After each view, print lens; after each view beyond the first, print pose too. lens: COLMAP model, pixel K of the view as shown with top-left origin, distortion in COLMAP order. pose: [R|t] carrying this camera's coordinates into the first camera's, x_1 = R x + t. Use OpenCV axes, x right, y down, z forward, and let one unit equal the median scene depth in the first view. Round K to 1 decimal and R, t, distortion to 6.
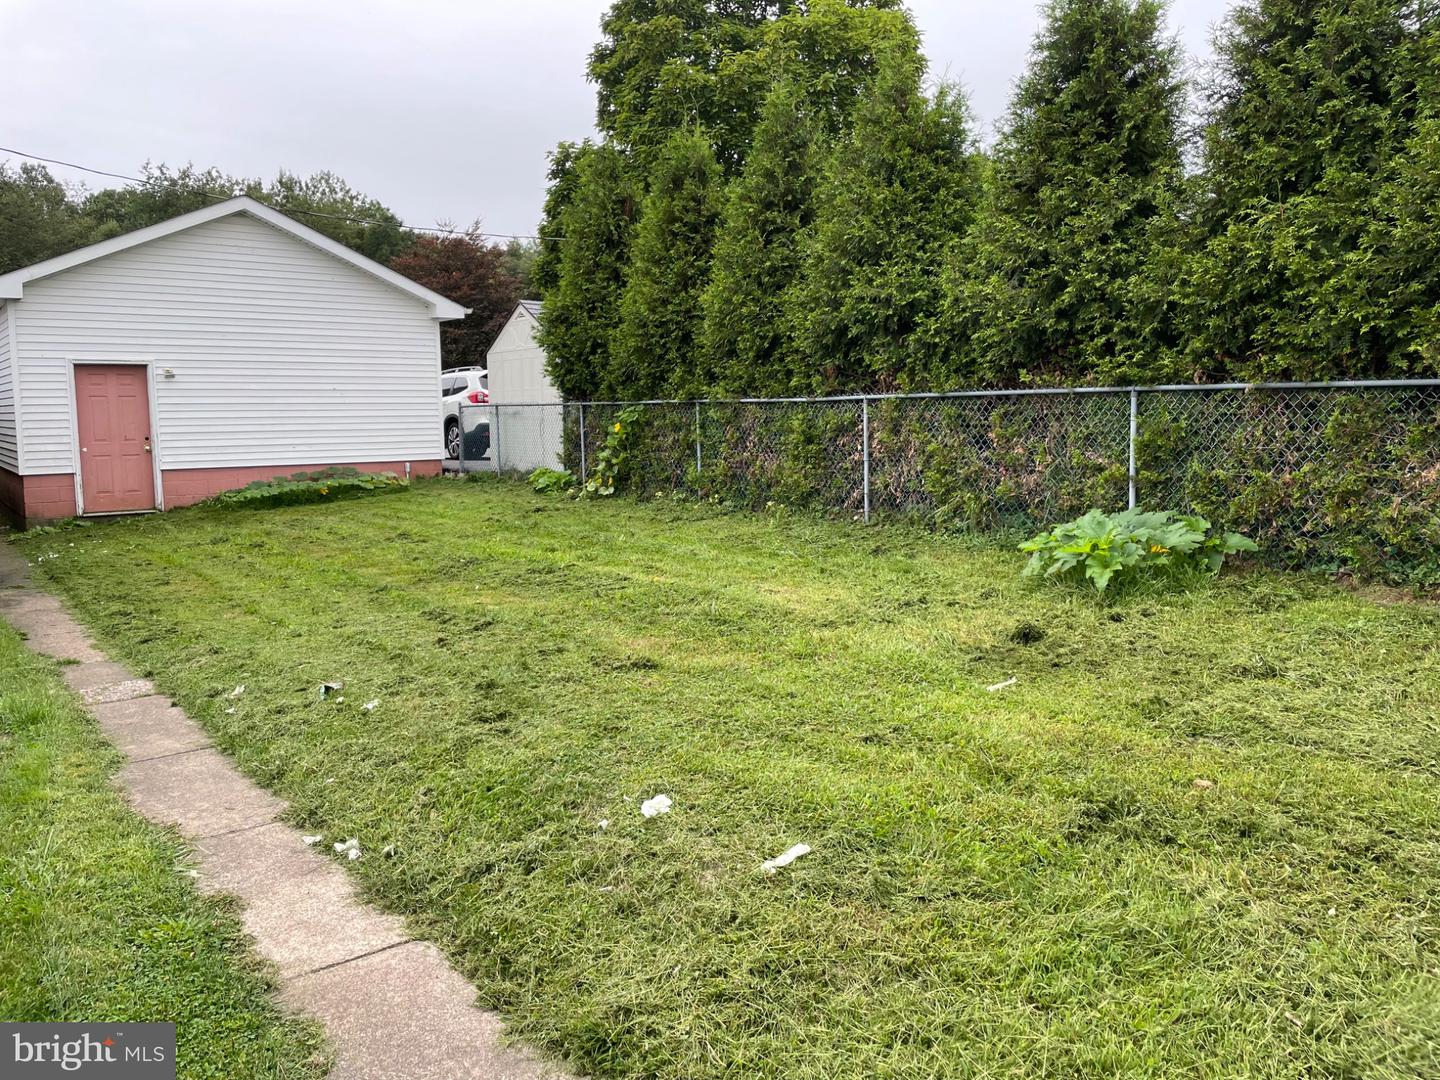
lens RADIAL K [[1085.6, 0, 712.2], [0, 1085.6, 525.4], [0, 0, 1]] dist [0.091658, -0.124599]
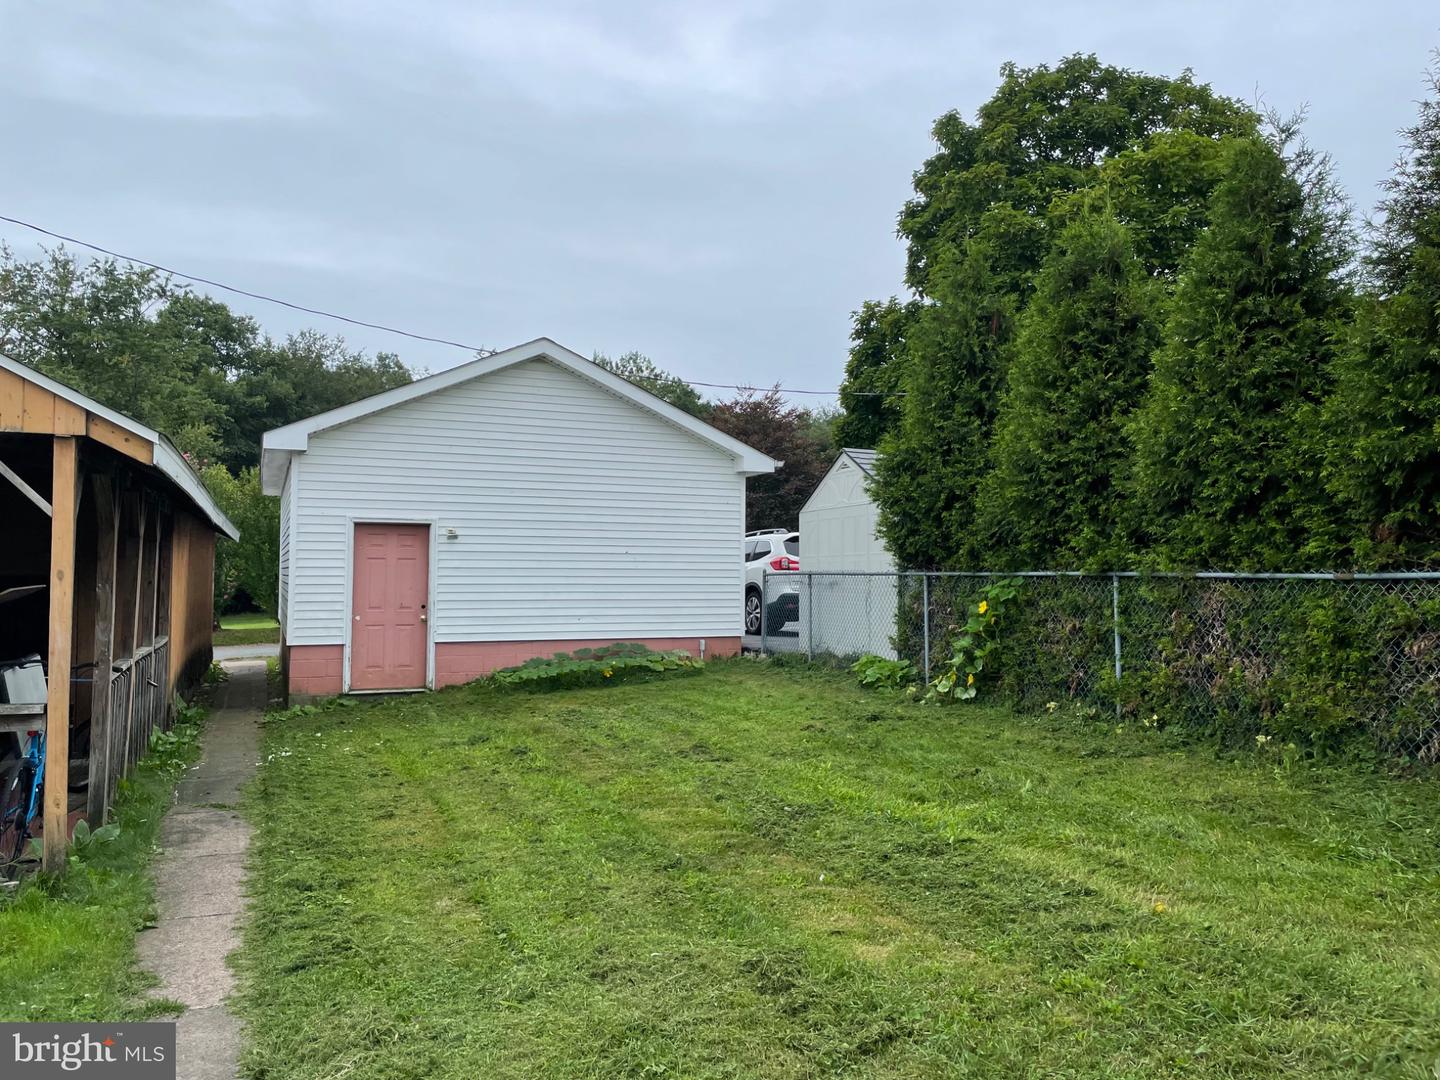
lens RADIAL K [[1085.6, 0, 714.2], [0, 1085.6, 533.9], [0, 0, 1]] dist [0.091658, -0.124599]
pose [[0.968261, 0.007803, -0.249820, -0.101847], [-0.043730, 0.989384, -0.138586, -0.037375], [0.246087, 0.145112, 0.958323, 0.309476]]
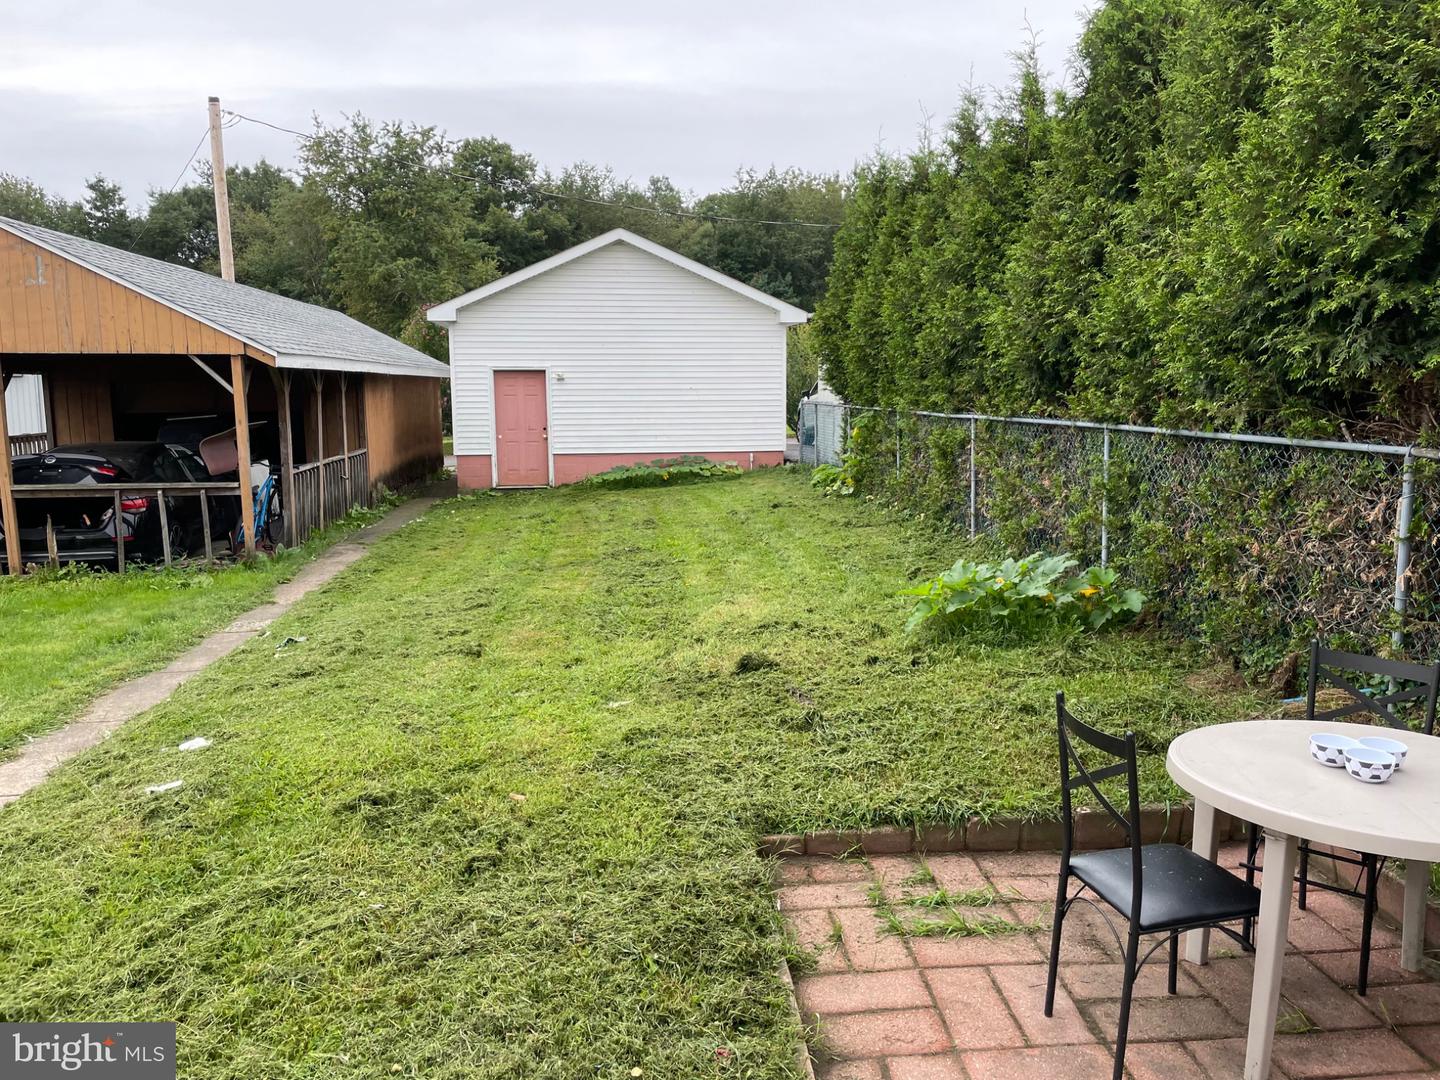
lens RADIAL K [[1085.6, 0, 741.9], [0, 1085.6, 534.3], [0, 0, 1]] dist [0.091658, -0.124599]
pose [[0.876992, 0.070715, -0.475273, 0.419674], [-0.054544, 0.997369, 0.047749, -0.044741], [0.477399, -0.015952, 0.878542, 0.019010]]
